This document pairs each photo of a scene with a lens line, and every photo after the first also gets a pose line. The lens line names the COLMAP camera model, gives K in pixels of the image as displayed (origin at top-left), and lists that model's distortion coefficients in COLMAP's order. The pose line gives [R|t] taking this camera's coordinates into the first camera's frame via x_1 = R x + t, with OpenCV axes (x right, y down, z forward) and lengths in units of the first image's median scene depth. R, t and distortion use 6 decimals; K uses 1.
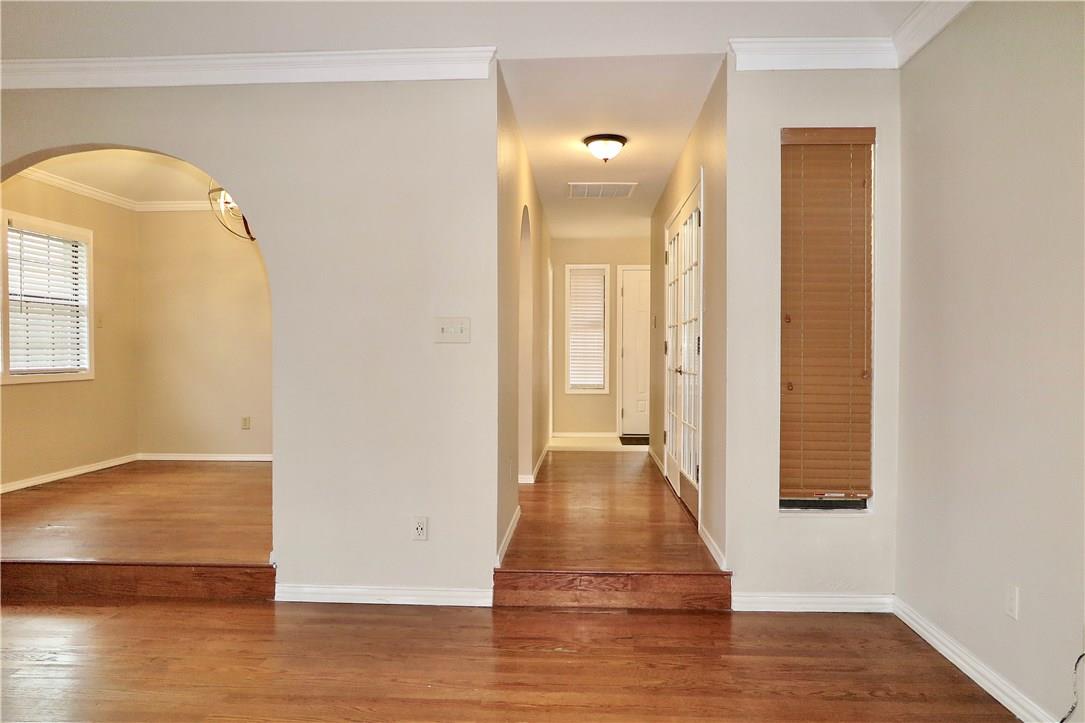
lens RADIAL K [[750.2, 0, 542.5], [0, 750.2, 361.5], [0, 0, 1]] dist [-0.005271, 0.000388]
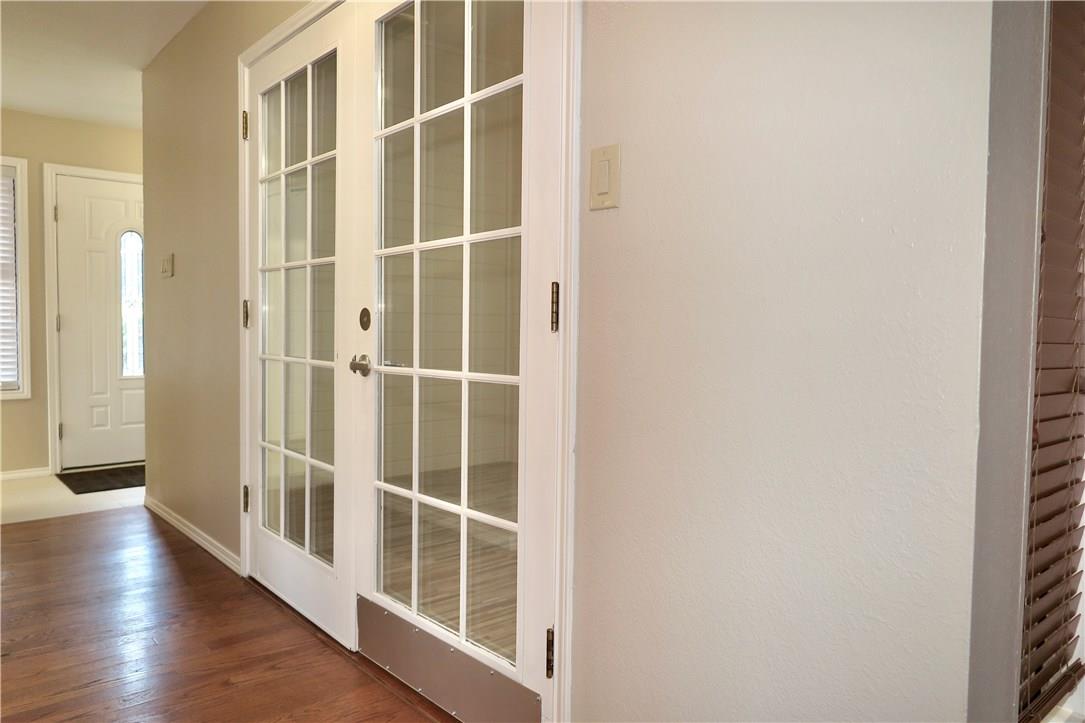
lens RADIAL K [[750.2, 0, 542.5], [0, 750.2, 361.5], [0, 0, 1]] dist [-0.005271, 0.000388]
pose [[0.716171, -0.025571, 0.697456, -0.024435], [-0.000182, 0.999322, 0.036826, -0.003933], [-0.697925, -0.026500, 0.715681, 0.350644]]
